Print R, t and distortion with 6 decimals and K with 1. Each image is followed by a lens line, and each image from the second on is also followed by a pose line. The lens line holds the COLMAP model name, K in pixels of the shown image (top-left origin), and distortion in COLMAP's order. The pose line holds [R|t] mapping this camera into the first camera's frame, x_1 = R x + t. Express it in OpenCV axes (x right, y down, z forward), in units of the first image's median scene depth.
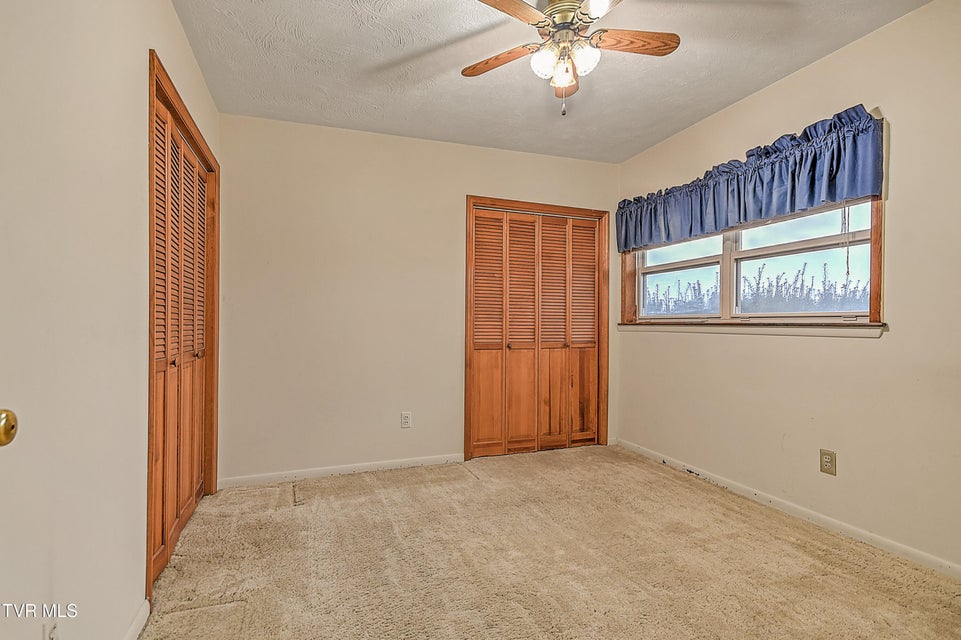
lens RADIAL K [[460.0, 0, 483.3], [0, 460.0, 324.0], [0, 0, 1]] dist [0.028955, -0.006374]
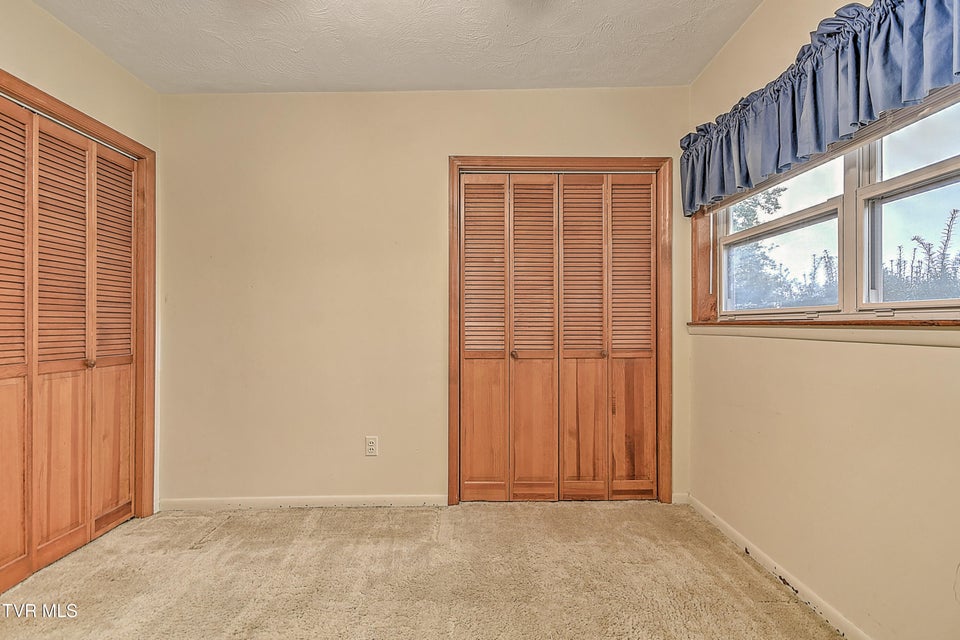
lens RADIAL K [[459.5, 0, 476.9], [0, 459.5, 321.5], [0, 0, 1]] dist [0.028955, -0.006374]
pose [[0.936885, -0.010538, -0.349479, 0.270439], [0.008977, 0.999941, -0.006085, -0.001753], [0.349522, 0.002563, 0.936925, 0.297774]]
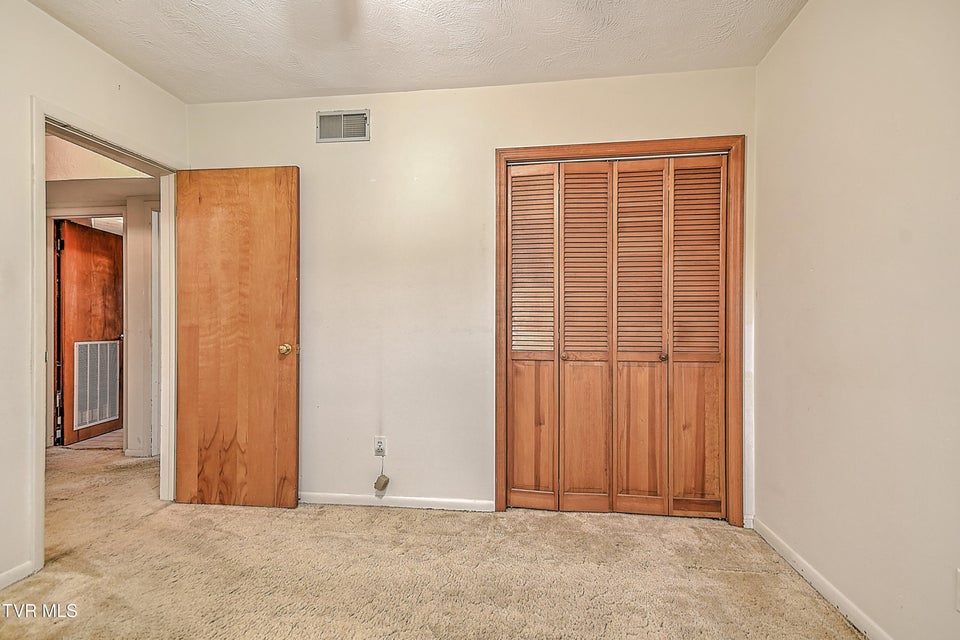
lens RADIAL K [[459.5, 0, 484.2], [0, 459.5, 322.4], [0, 0, 1]] dist [0.028955, -0.006374]
pose [[-0.464070, -0.006398, -0.885775, 0.312655], [-0.001326, 0.999978, -0.006528, -0.001793], [0.885797, -0.001855, -0.464068, 0.787204]]
